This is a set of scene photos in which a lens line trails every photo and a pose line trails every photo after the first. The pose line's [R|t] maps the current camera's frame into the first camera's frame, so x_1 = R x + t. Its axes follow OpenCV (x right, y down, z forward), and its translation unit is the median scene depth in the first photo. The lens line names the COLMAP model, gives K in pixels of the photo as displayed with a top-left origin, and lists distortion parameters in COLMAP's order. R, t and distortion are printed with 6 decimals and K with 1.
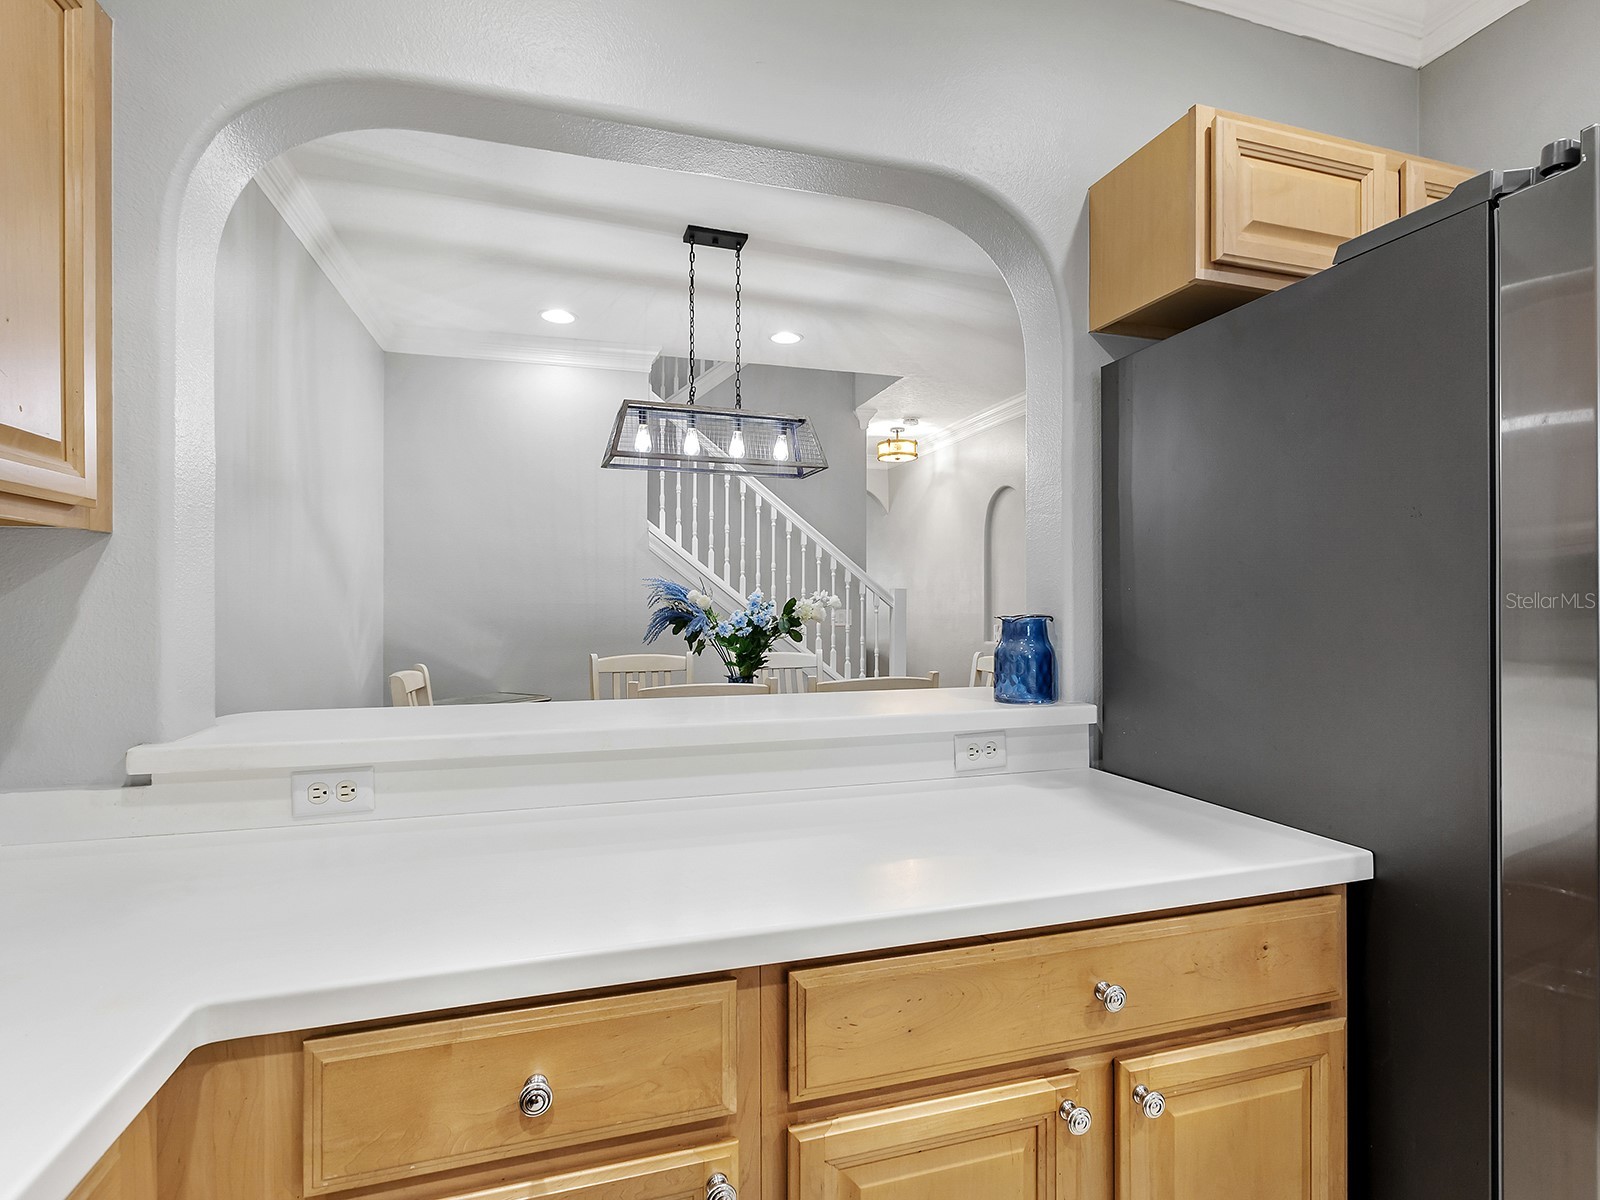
lens RADIAL K [[804.4, 0, 800.0], [0, 804.4, 600.0], [0, 0, 1]] dist [0.001970, 0.000247]
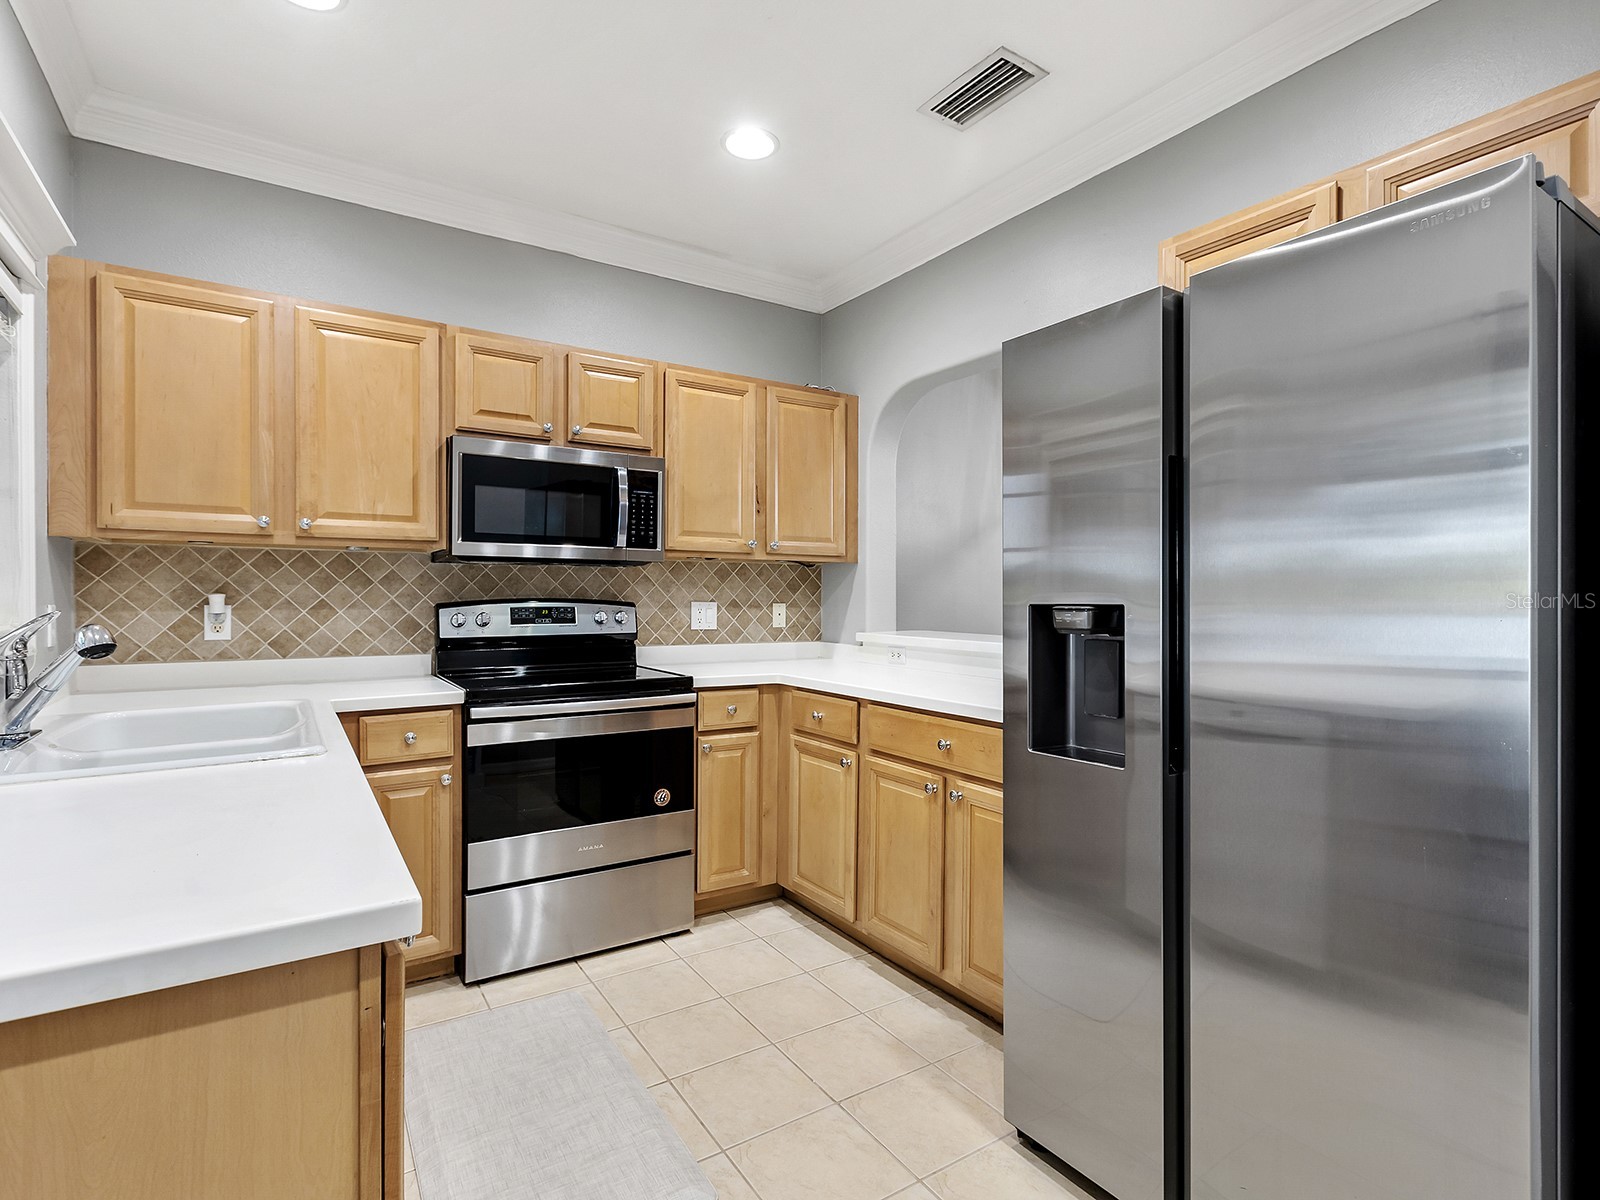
lens RADIAL K [[804.4, 0, 800.0], [0, 804.4, 600.0], [0, 0, 1]] dist [0.001970, 0.000247]
pose [[0.261942, 0.009583, -0.965036, 2.171424], [0.001522, 0.999945, 0.010343, 0.020004], [0.965082, -0.004178, 0.261913, -0.052475]]
